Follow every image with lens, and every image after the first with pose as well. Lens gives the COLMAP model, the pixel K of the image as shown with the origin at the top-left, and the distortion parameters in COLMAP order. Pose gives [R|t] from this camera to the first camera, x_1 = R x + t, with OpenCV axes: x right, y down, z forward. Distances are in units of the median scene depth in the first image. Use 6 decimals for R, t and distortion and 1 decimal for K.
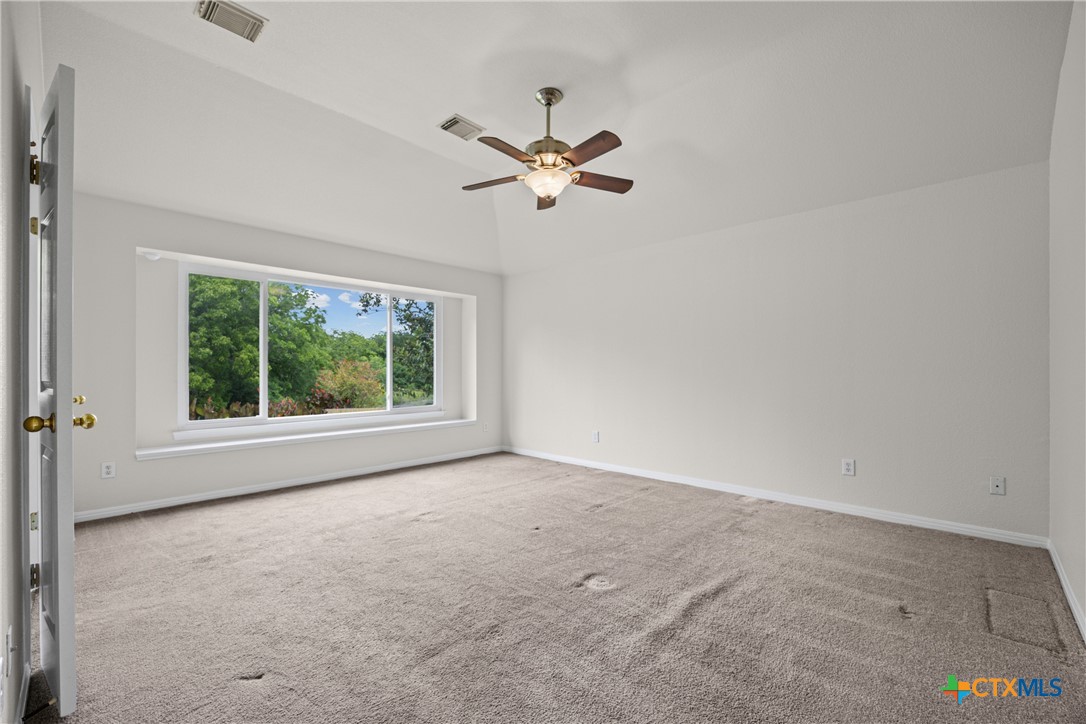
lens RADIAL K [[457.0, 0, 547.0], [0, 457.0, 371.6], [0, 0, 1]] dist [0.000137, -0.000179]
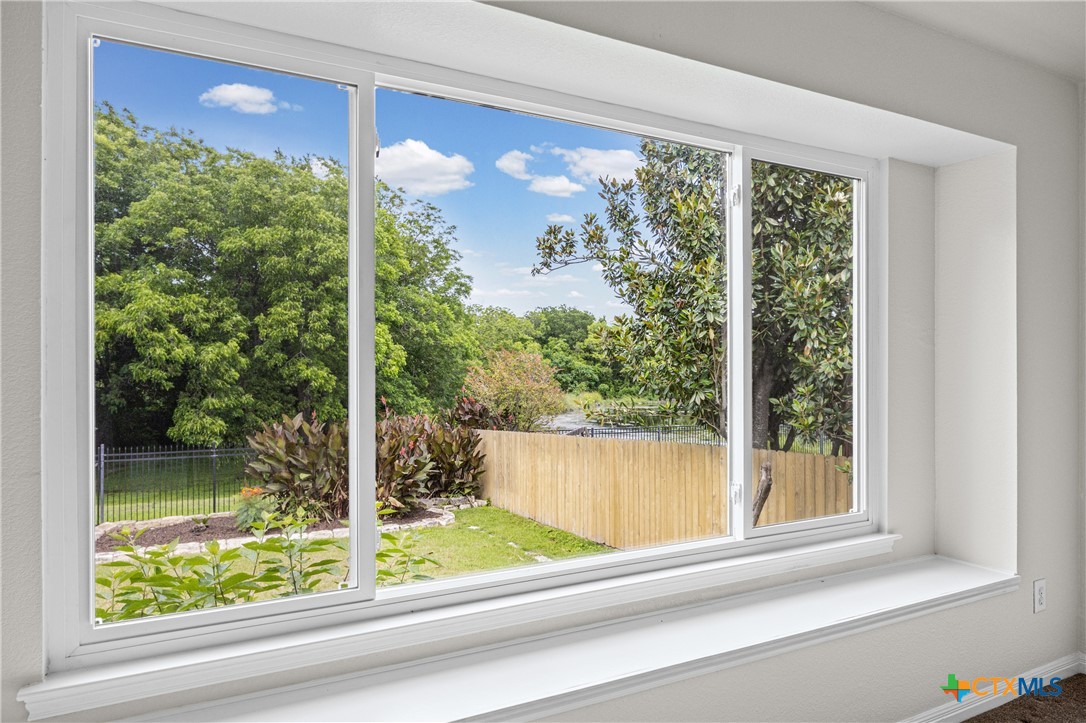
lens RADIAL K [[687.7, 0, 543.3], [0, 687.7, 362.0], [0, 0, 1]] dist [-0.001145, 0.000214]
pose [[0.942871, 0.006543, -0.333092, -0.081262], [-0.007957, 0.999964, -0.002880, -0.006987], [0.333062, 0.005366, 0.942890, 0.137140]]
